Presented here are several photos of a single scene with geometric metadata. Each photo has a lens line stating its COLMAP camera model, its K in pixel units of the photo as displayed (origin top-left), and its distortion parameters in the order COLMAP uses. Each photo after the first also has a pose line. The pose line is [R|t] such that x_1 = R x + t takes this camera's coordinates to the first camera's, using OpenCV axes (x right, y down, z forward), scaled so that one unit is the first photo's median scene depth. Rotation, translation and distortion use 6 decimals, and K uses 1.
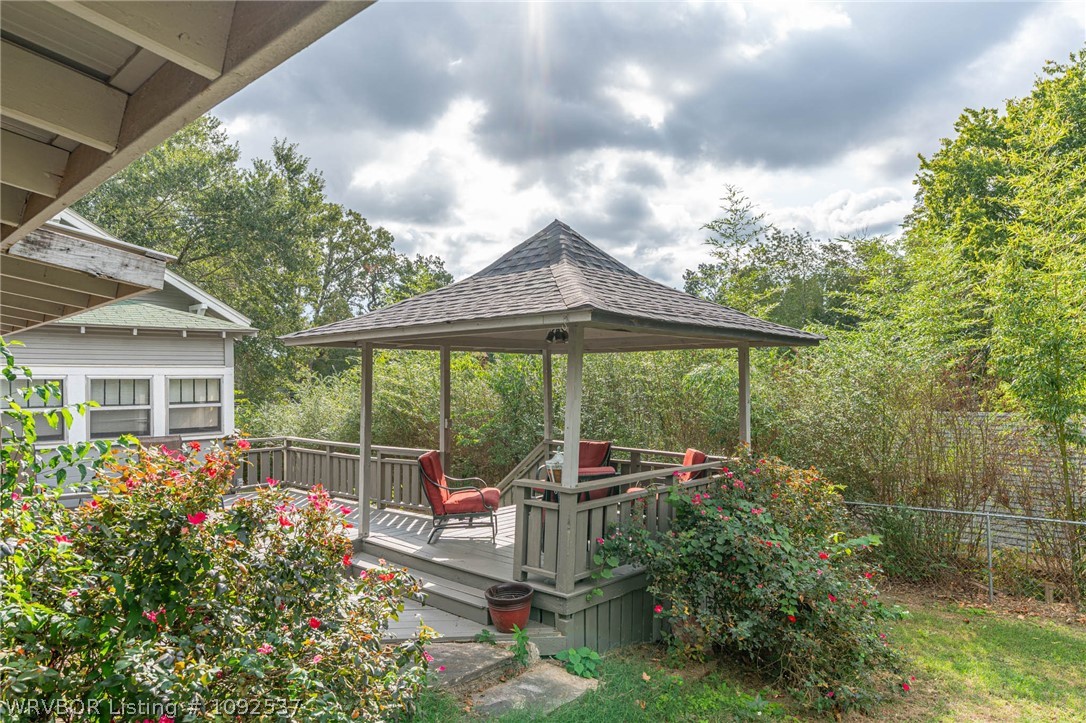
lens RADIAL K [[676.1, 0, 543.0], [0, 676.1, 361.5], [0, 0, 1]] dist [0.003890, 0.006381]
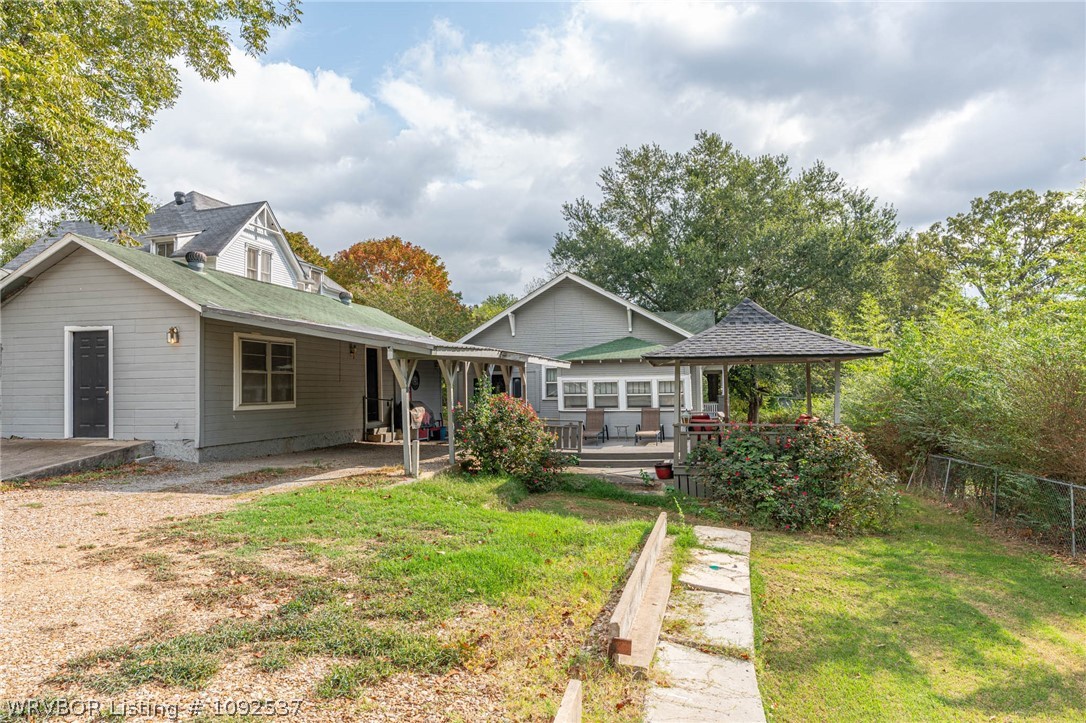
lens RADIAL K [[697.2, 0, 543.0], [0, 697.2, 361.5], [0, 0, 1]] dist [0.025944, -0.000841]
pose [[0.502946, -0.033250, -0.863678, 0.451752], [0.034637, 0.999232, -0.018298, -0.003717], [0.863623, -0.020713, 0.503712, -0.161823]]
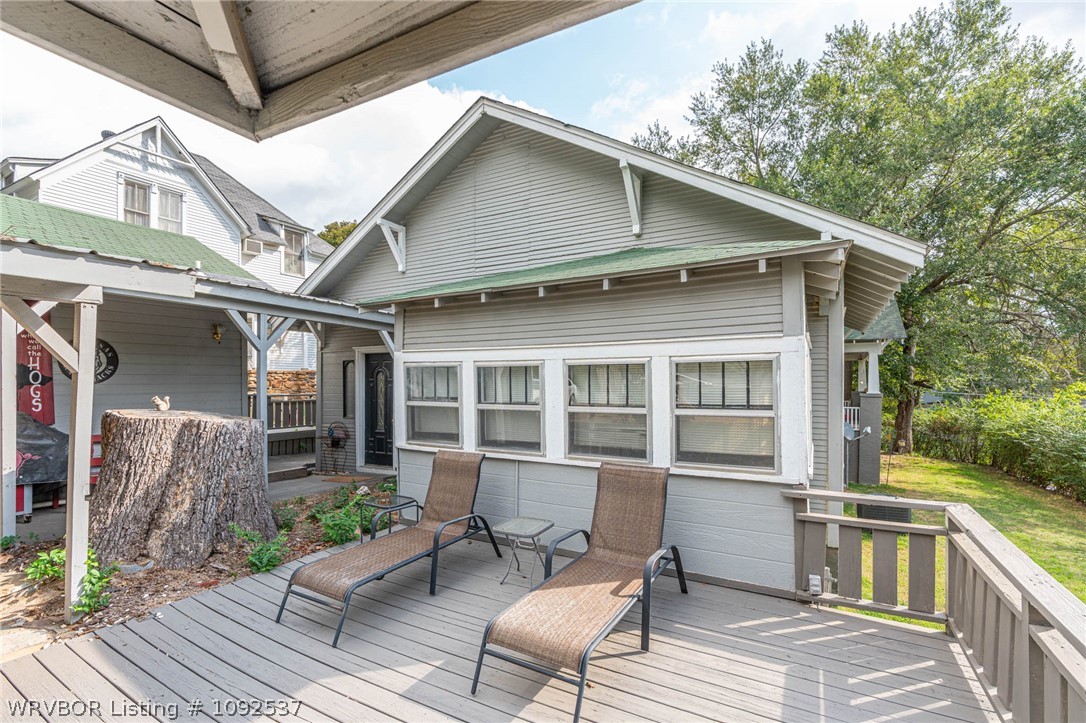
lens RADIAL K [[500.8, 0, 545.6], [0, 500.8, 385.5], [0, 0, 1]] dist [-0.003185, -0.000430]
pose [[0.242590, 0.017288, -0.969975, -0.067252], [0.030878, 0.999197, 0.025532, 0.011862], [0.969637, -0.036145, 0.241862, 0.308762]]
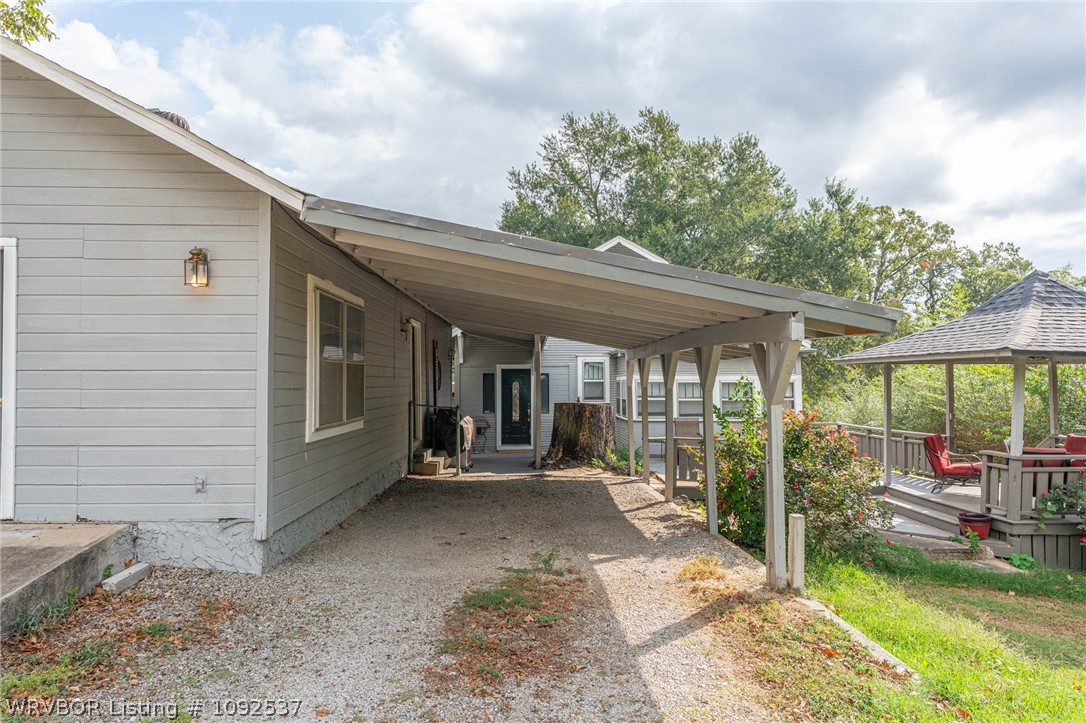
lens RADIAL K [[676.1, 0, 543.0], [0, 676.1, 361.5], [0, 0, 1]] dist [0.003890, 0.006381]
pose [[0.712401, -0.012870, -0.701655, 0.084025], [0.015320, 0.999879, -0.002786, -0.011294], [0.701606, -0.008764, 0.712511, -0.209847]]
